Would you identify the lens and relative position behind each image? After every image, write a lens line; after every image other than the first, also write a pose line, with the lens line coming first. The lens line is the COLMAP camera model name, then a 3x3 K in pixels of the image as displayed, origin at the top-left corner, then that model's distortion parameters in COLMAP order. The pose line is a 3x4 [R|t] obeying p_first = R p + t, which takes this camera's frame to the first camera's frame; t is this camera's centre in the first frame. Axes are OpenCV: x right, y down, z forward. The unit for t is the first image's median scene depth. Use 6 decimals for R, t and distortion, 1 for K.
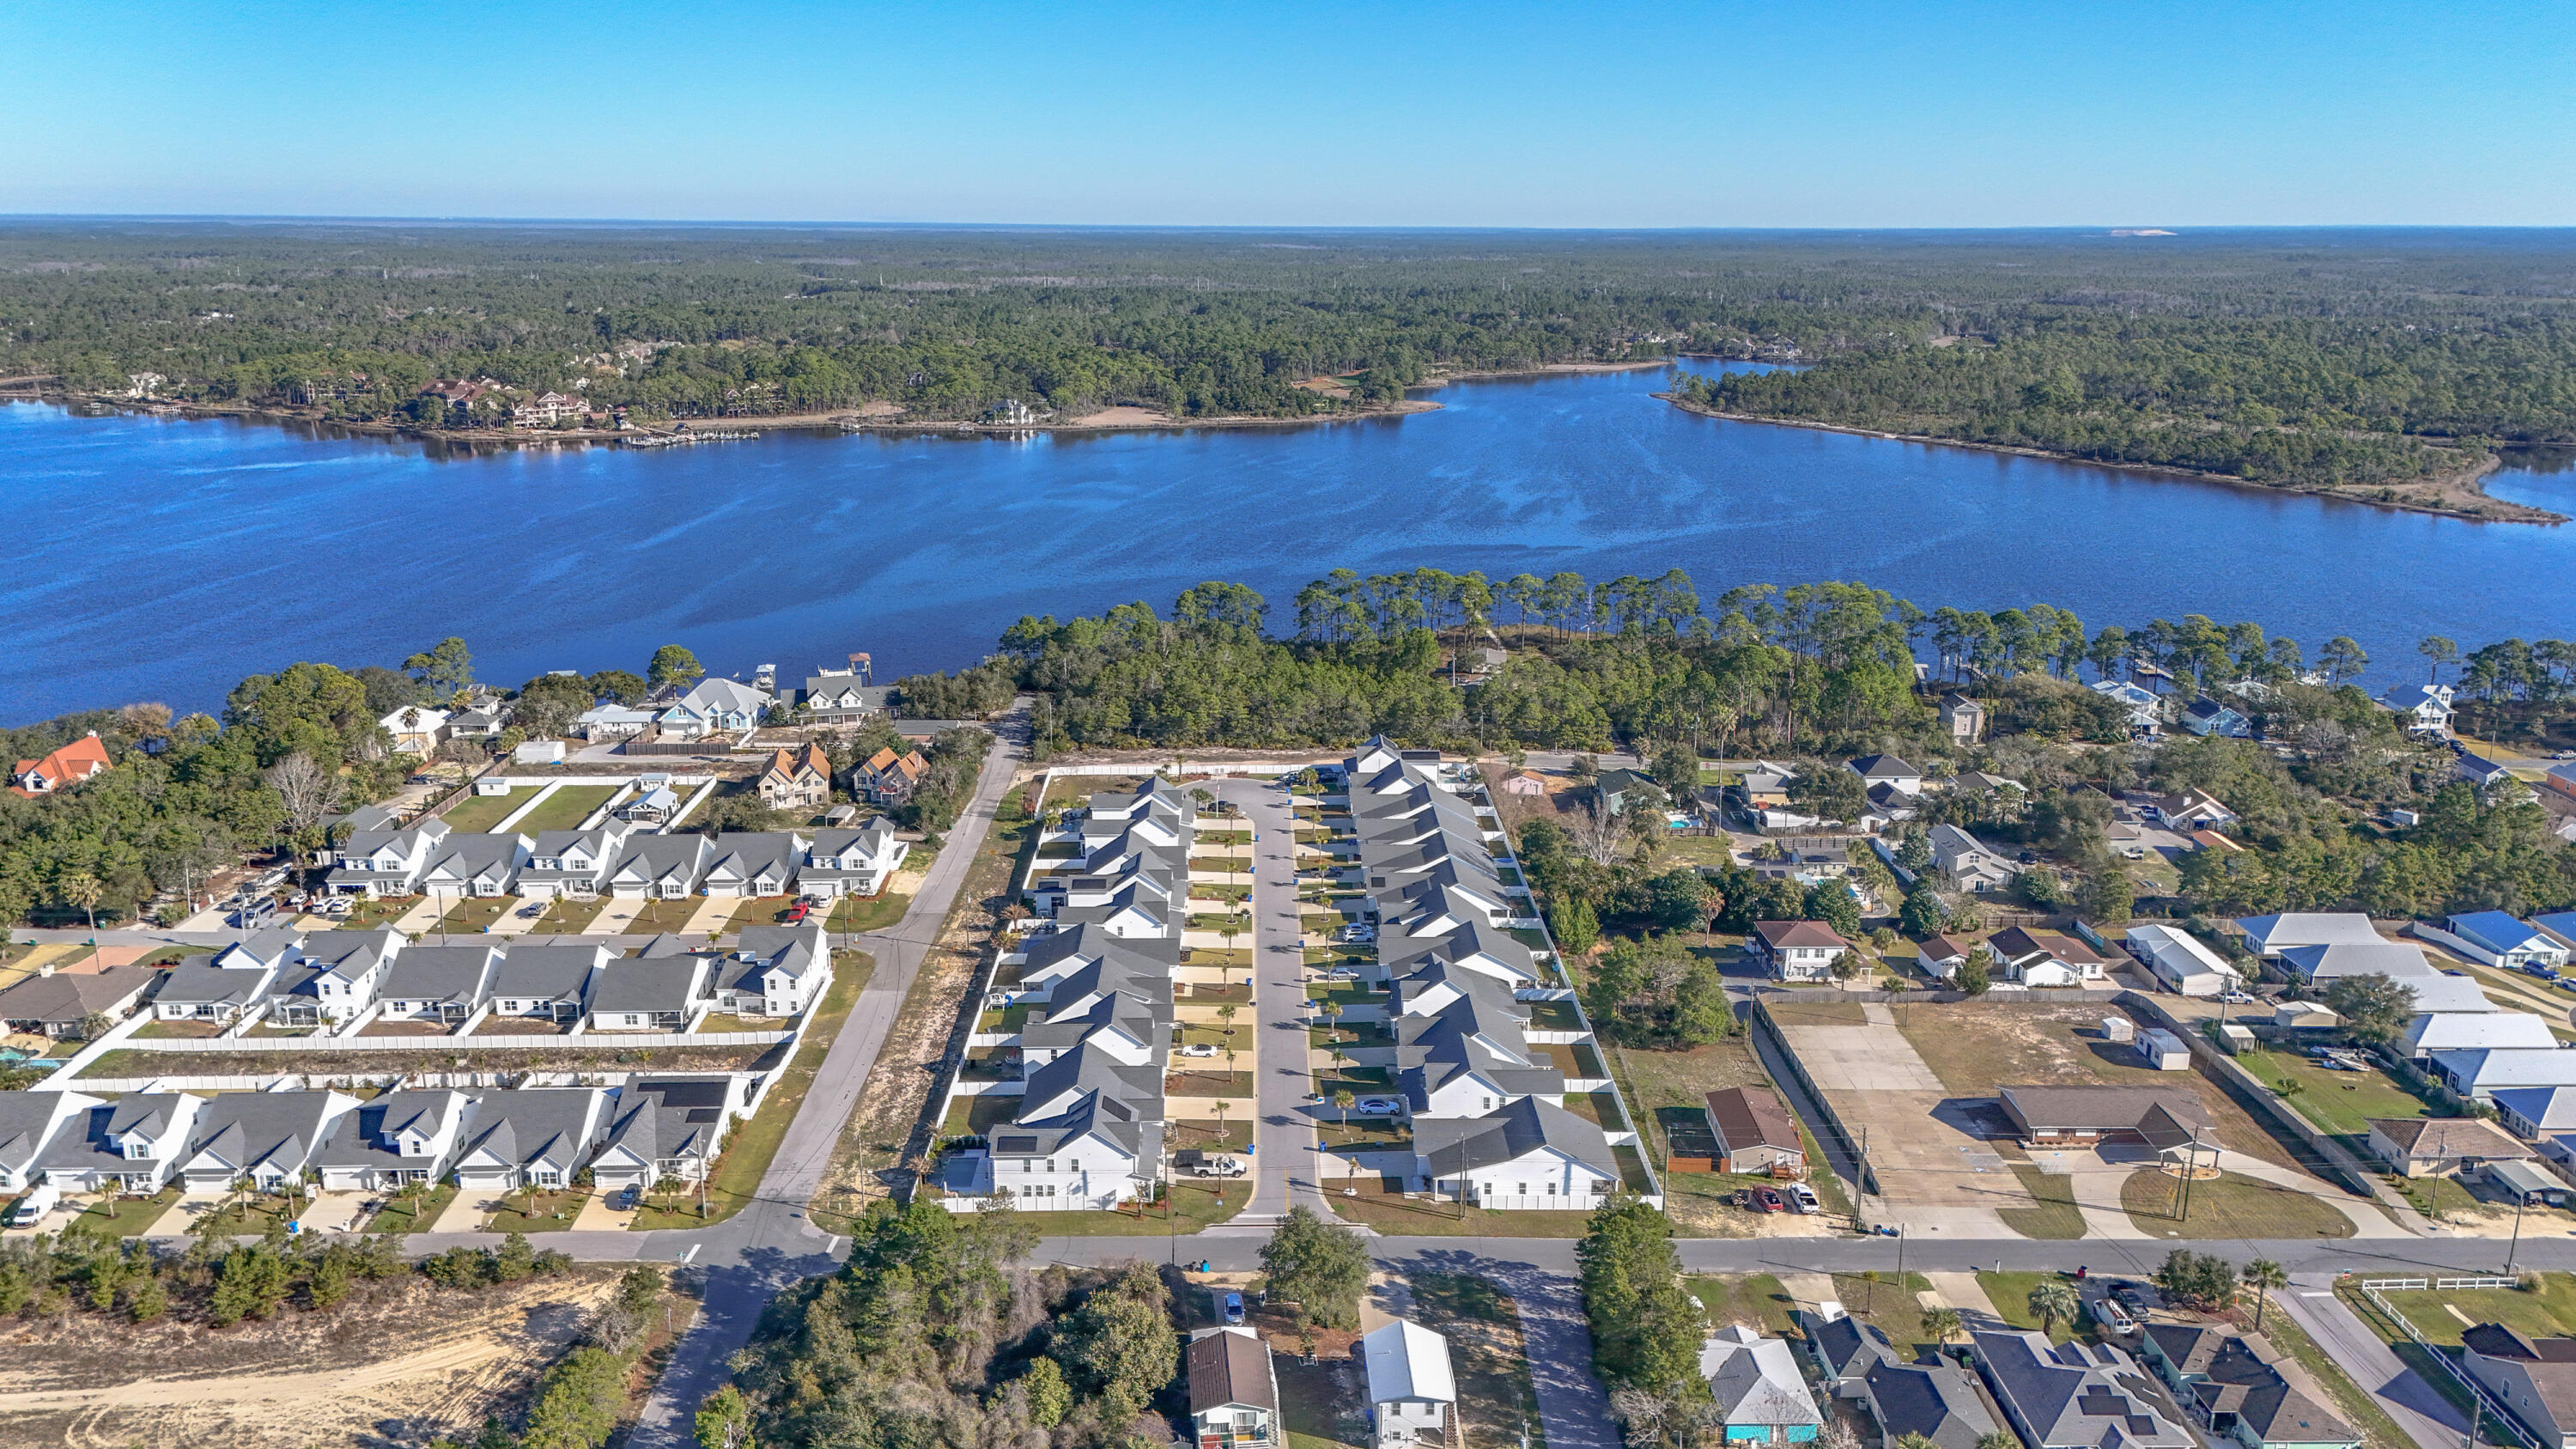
lens RADIAL K [[1903.7, 0, 1283.4], [0, 1903.7, 687.8], [0, 0, 1]] dist [0.059759, -0.048358]
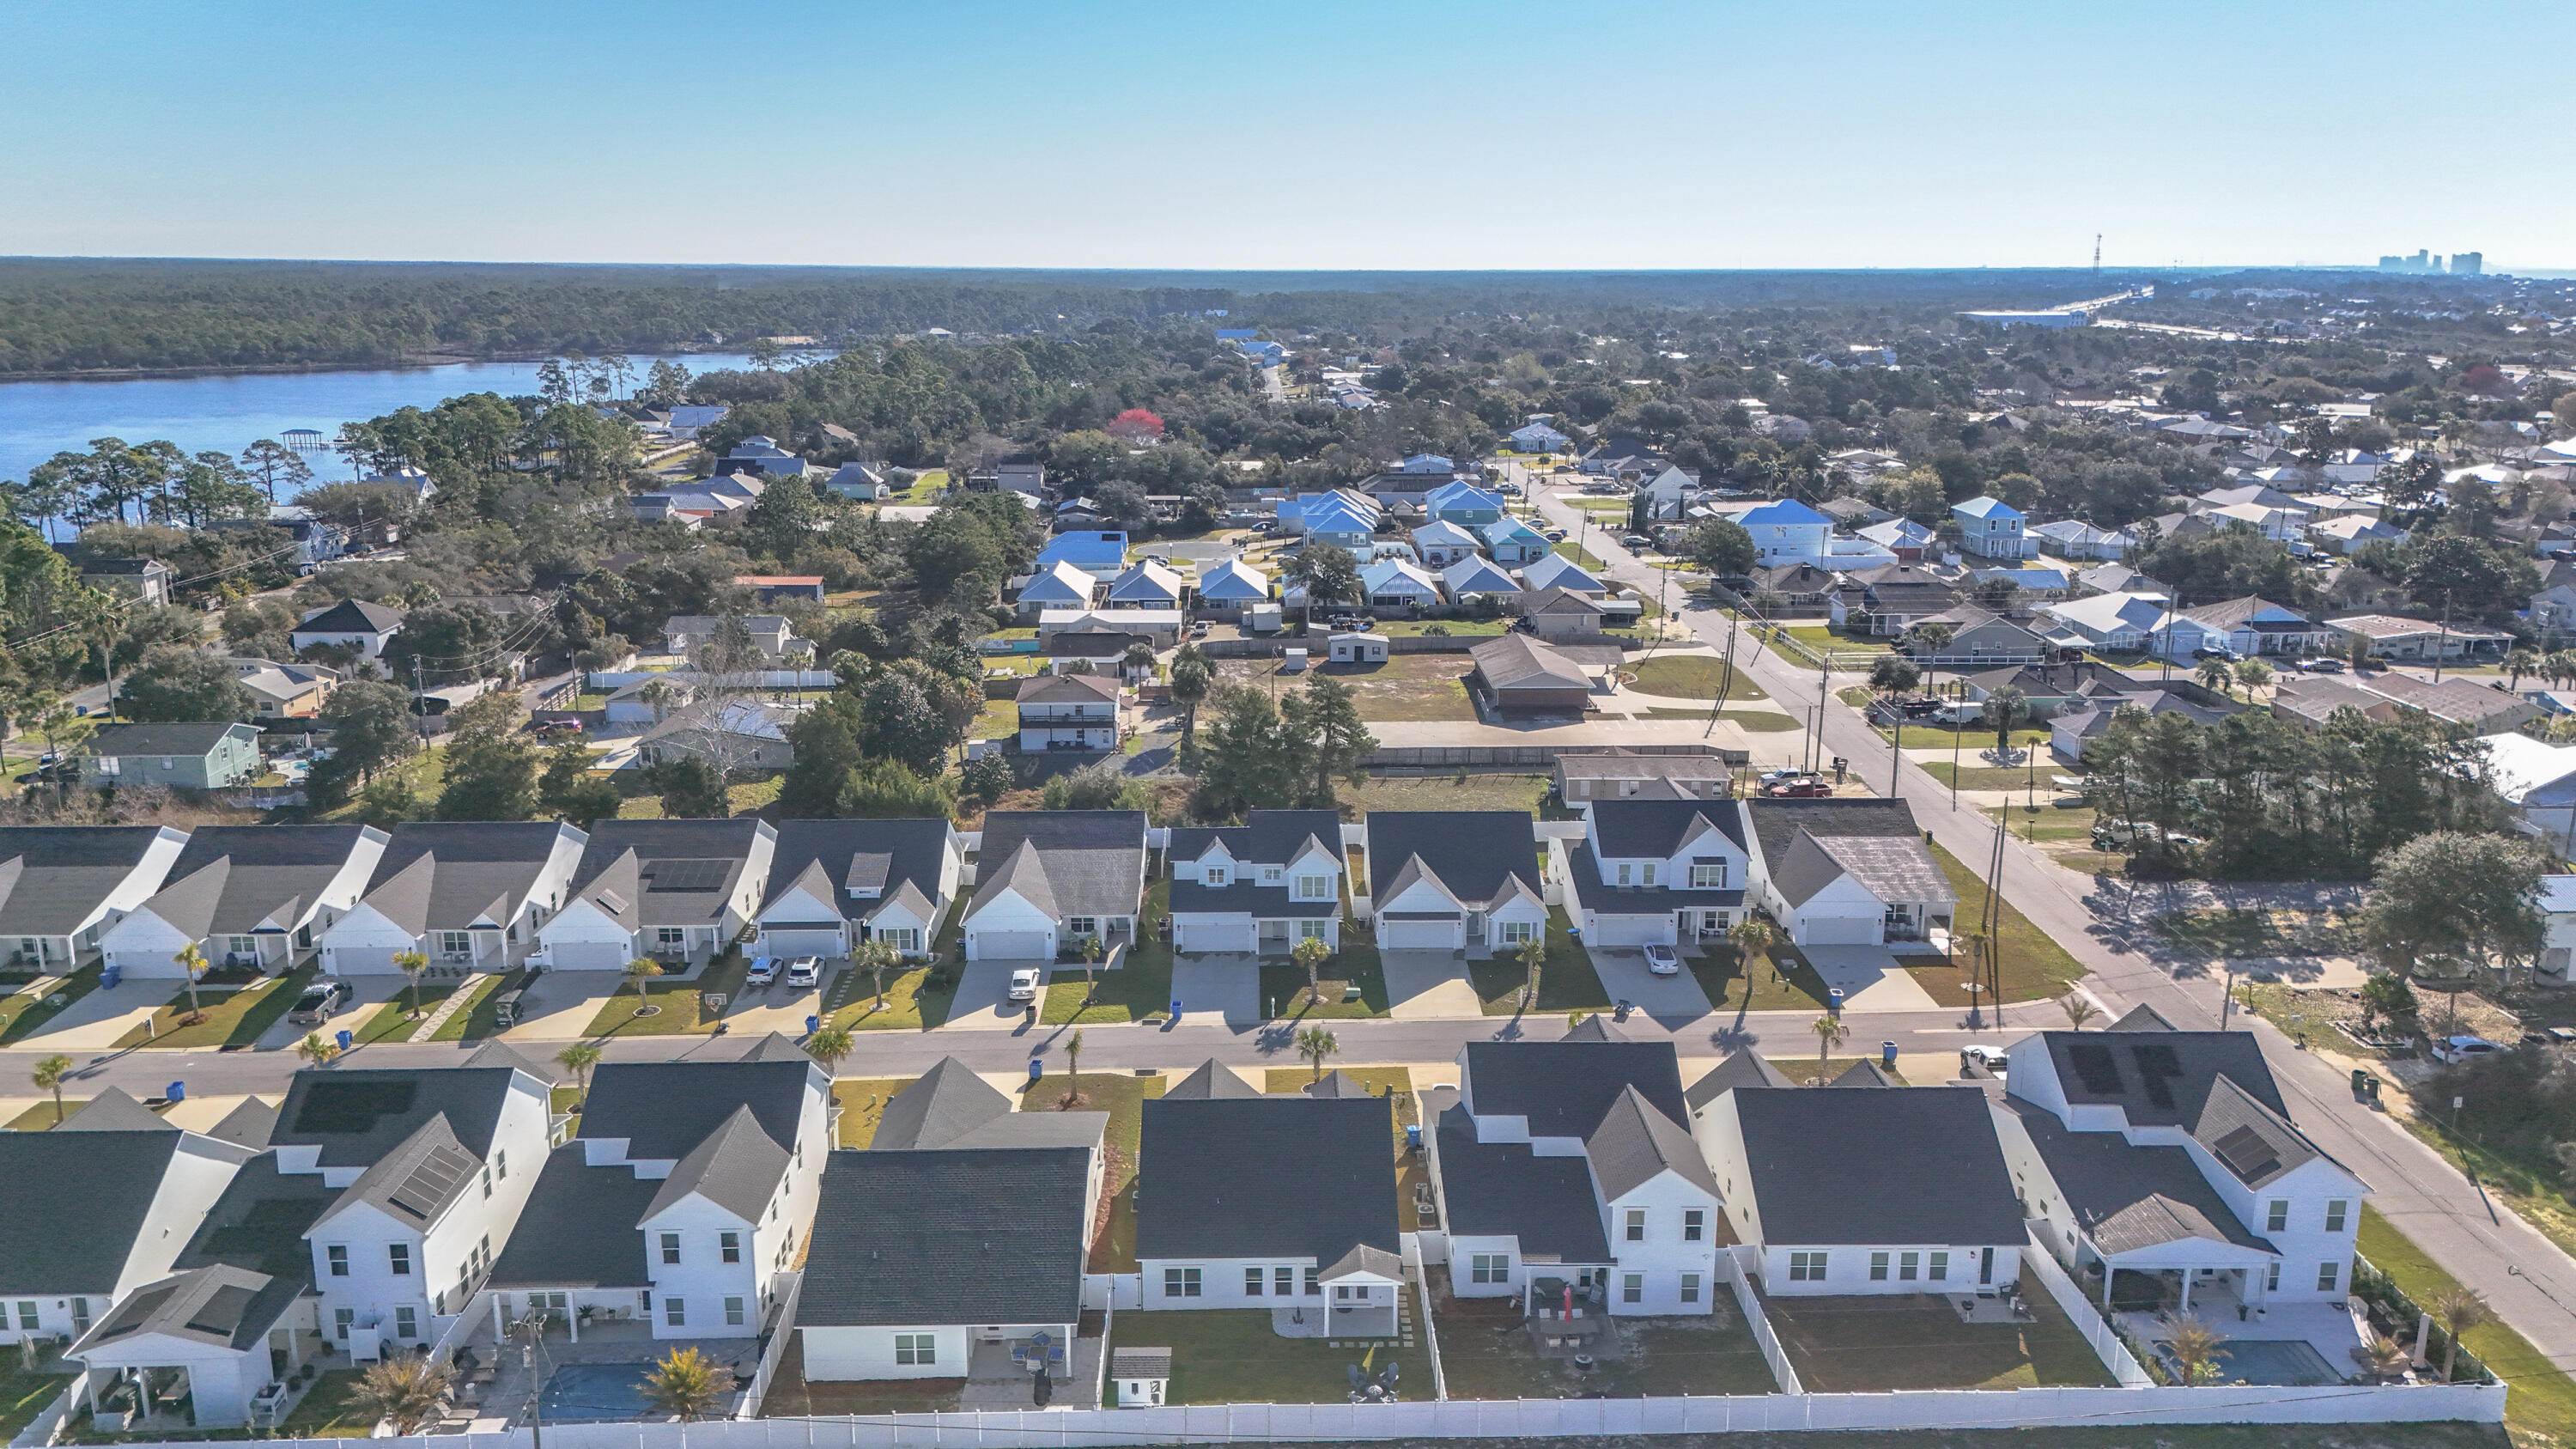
lens RADIAL K [[1856.3, 0, 1288.0], [0, 1856.3, 724.5], [0, 0, 1]] dist [0.112156, -0.144757]
pose [[-0.008587, -0.244071, 0.969719, -0.505913], [0.232974, 0.942580, 0.239303, -0.007443], [-0.972445, 0.227974, 0.048769, 1.133106]]
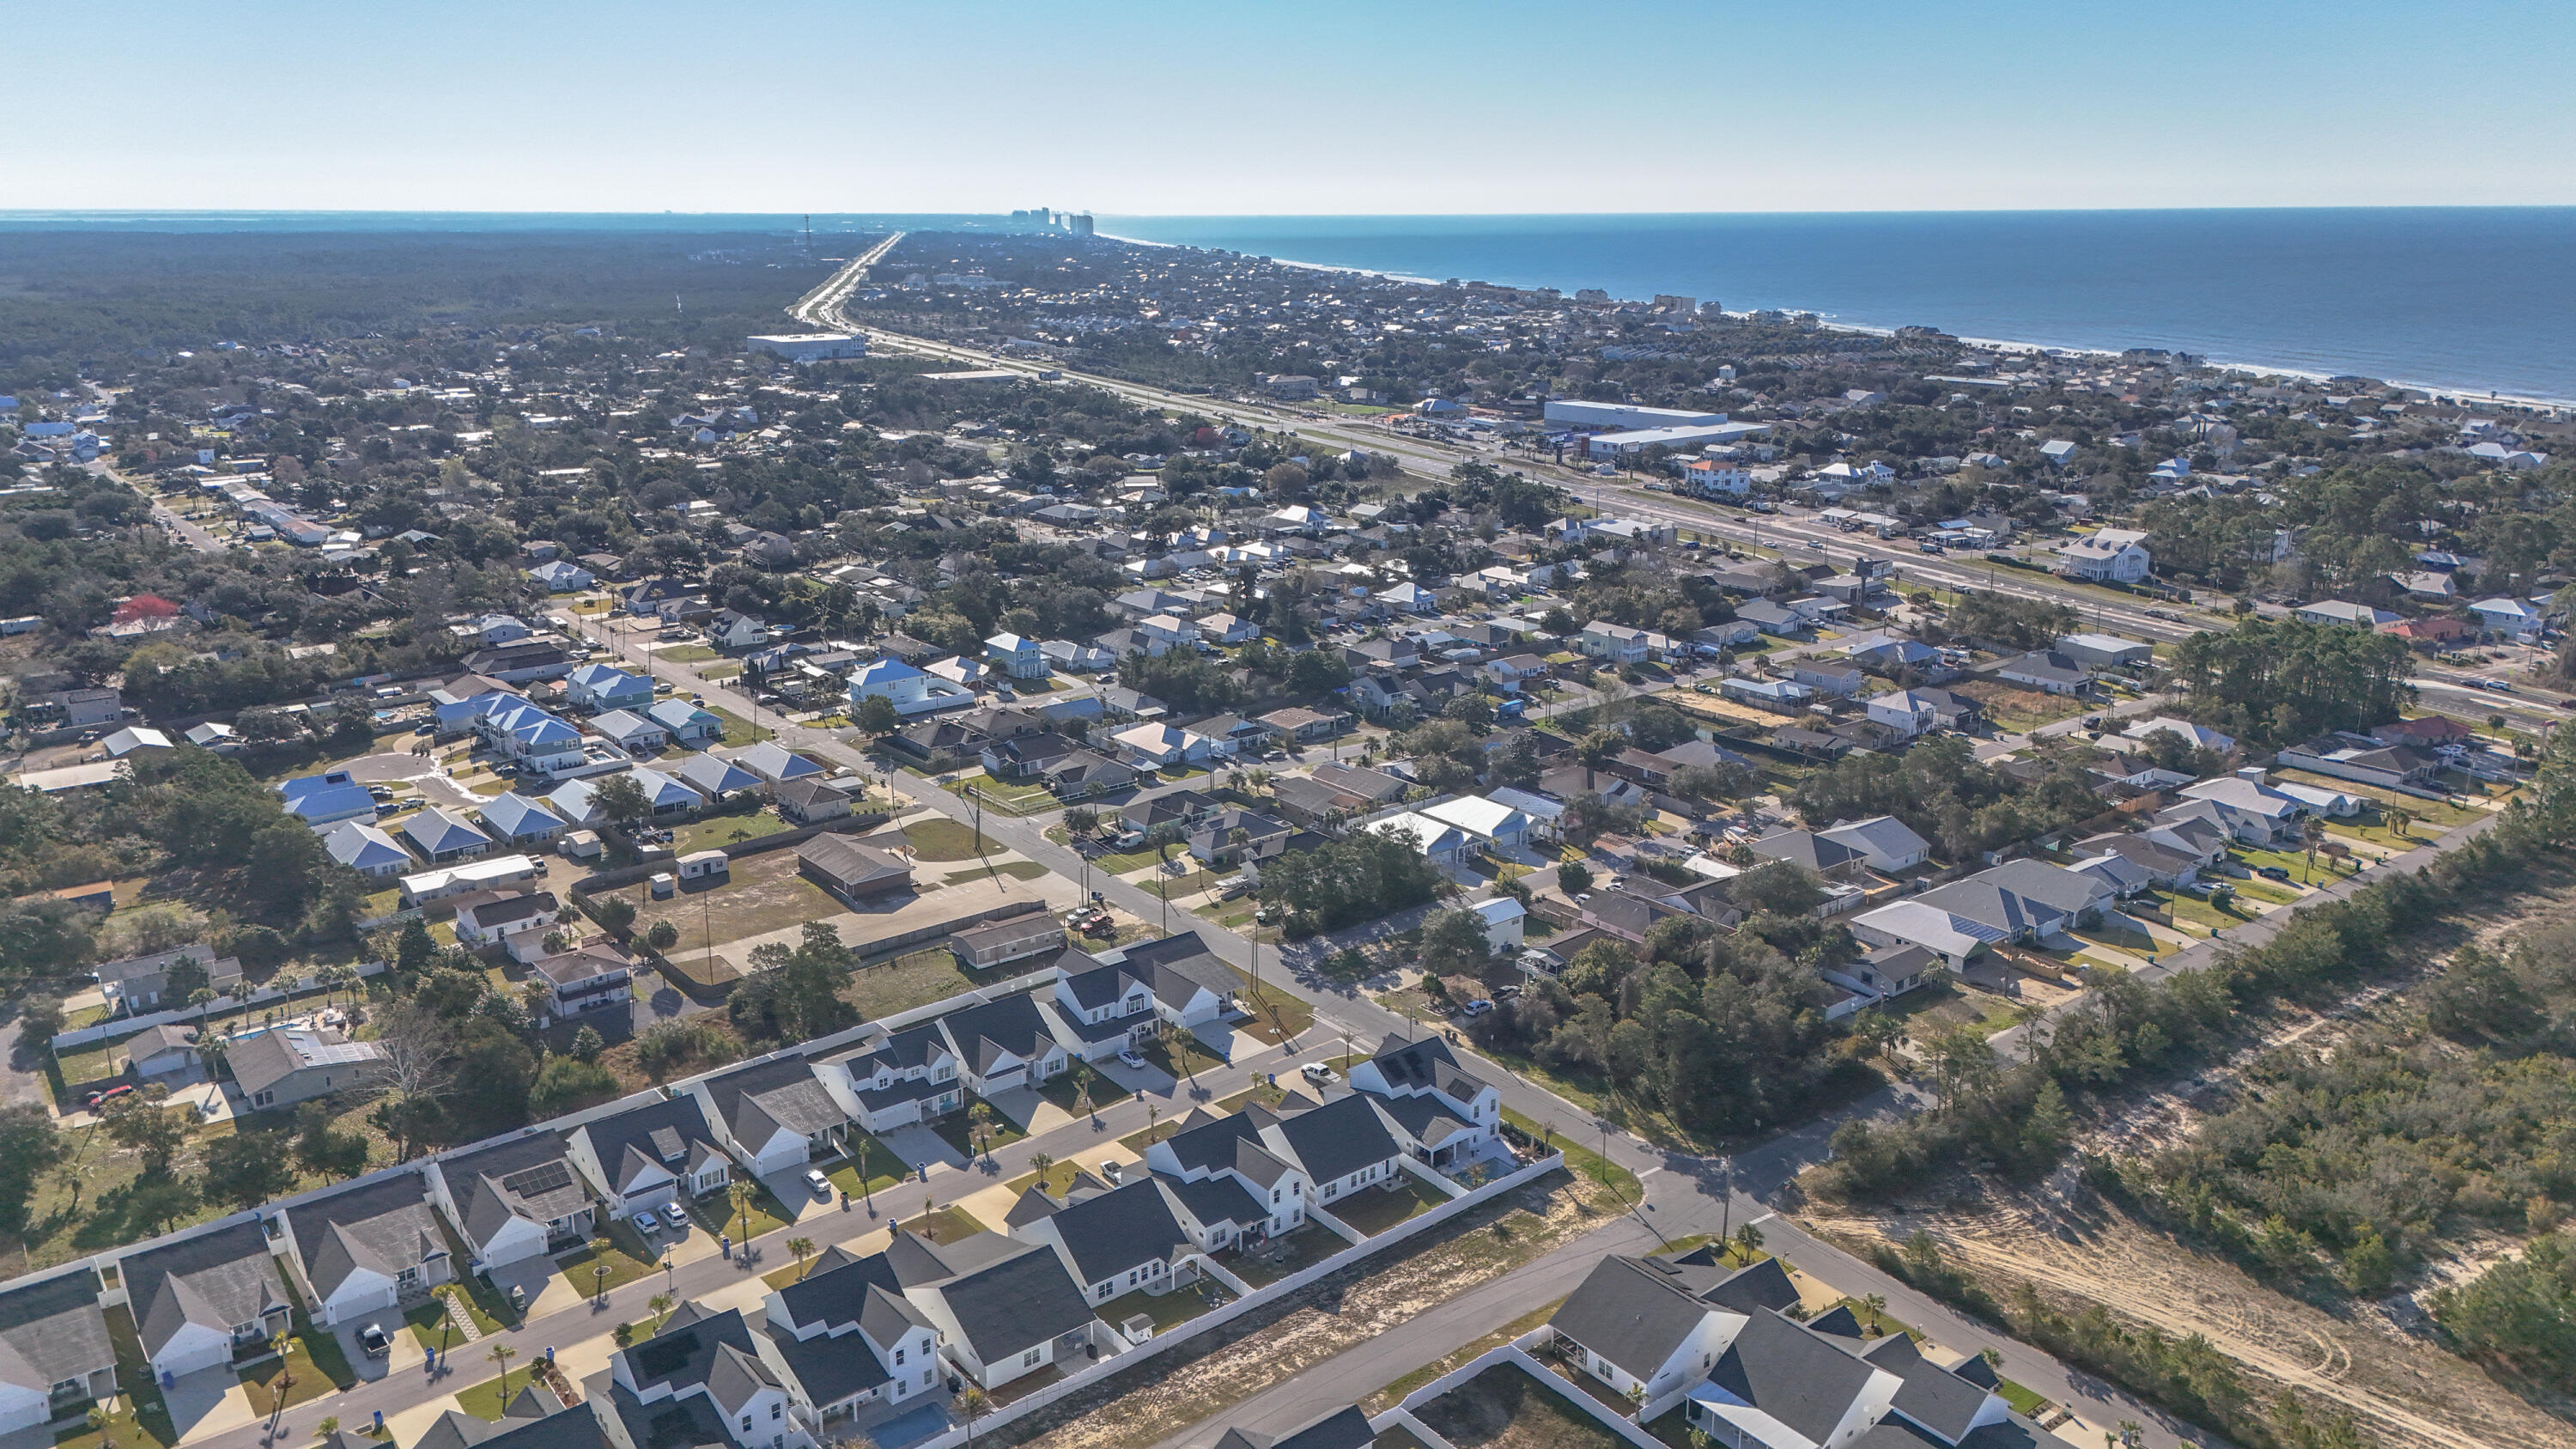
lens RADIAL K [[1903.7, 0, 1283.4], [0, 1903.7, 687.8], [0, 0, 1]] dist [0.059759, -0.048358]
pose [[-0.615173, -0.202145, 0.762036, -0.802033], [0.179130, 0.905453, 0.384796, -0.371865], [-0.767772, 0.373220, -0.520800, 1.491608]]
